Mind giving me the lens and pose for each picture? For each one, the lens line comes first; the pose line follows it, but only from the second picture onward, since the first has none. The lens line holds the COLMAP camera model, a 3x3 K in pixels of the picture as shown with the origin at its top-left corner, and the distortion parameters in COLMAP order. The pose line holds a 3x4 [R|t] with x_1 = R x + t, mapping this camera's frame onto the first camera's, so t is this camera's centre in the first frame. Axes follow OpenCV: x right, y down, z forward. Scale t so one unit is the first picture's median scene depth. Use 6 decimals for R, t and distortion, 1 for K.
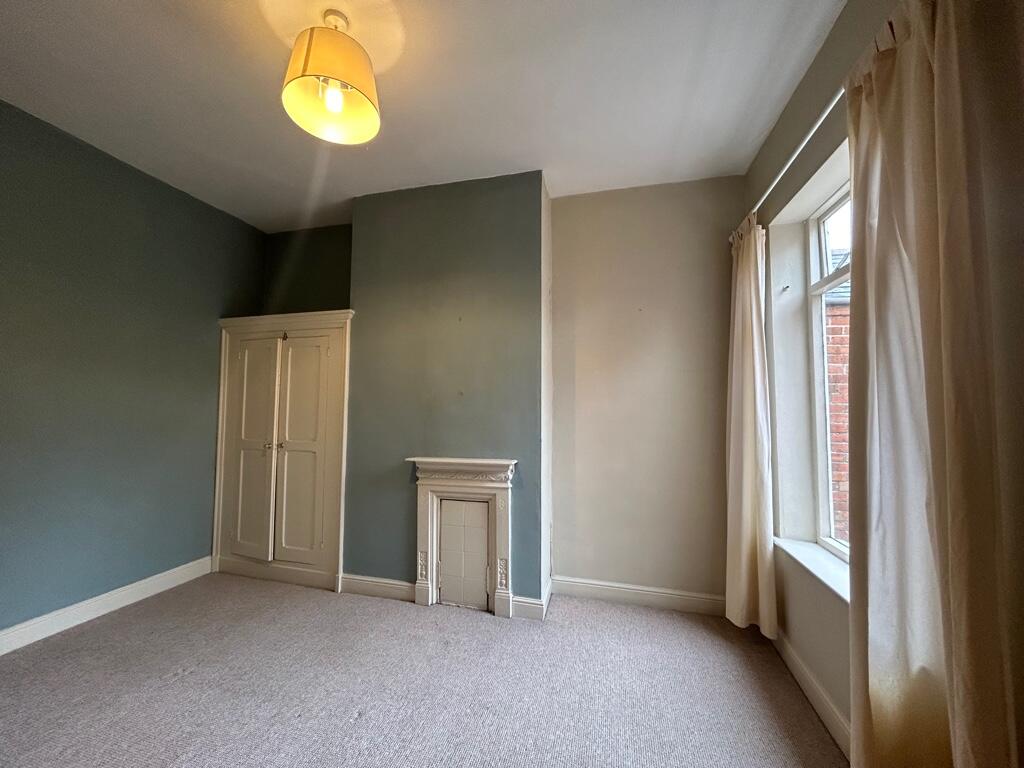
lens RADIAL K [[409.5, 0, 500.8], [0, 409.5, 383.3], [0, 0, 1]] dist [-0.002226, 0.000331]
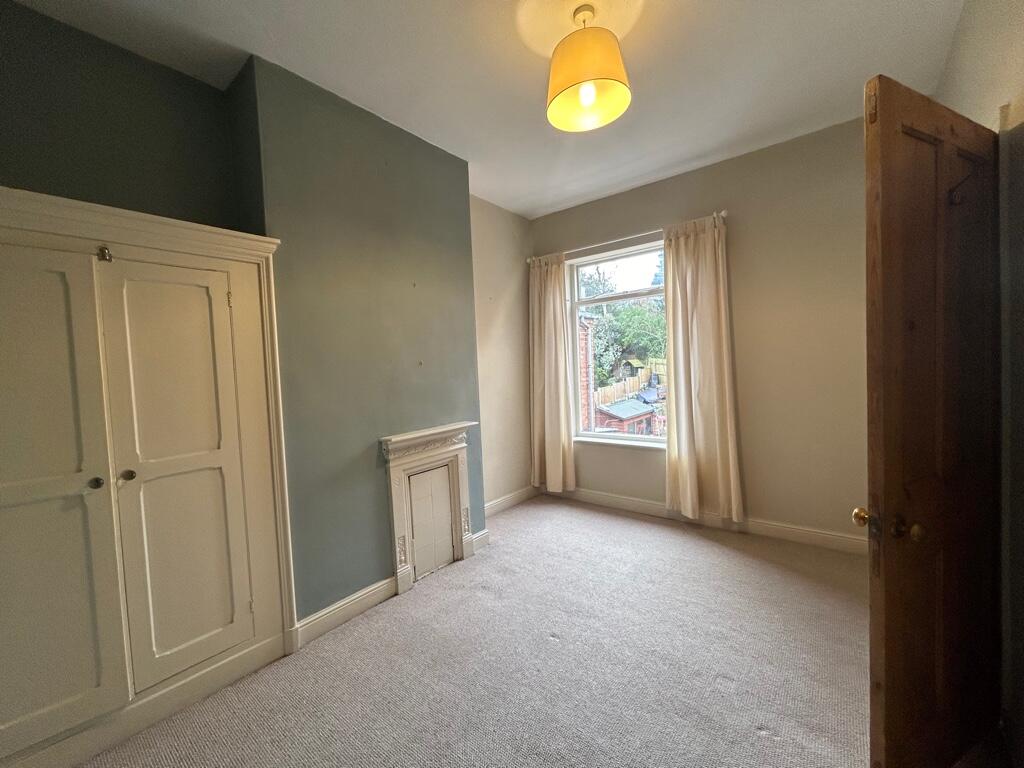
lens RADIAL K [[409.5, 0, 500.8], [0, 409.5, 383.3], [0, 0, 1]] dist [-0.002226, 0.000331]
pose [[0.411565, -0.062016, 0.909268, -0.914756], [-0.005780, 0.997485, 0.070648, 0.001704], [-0.911362, -0.034332, 0.410172, 0.433824]]
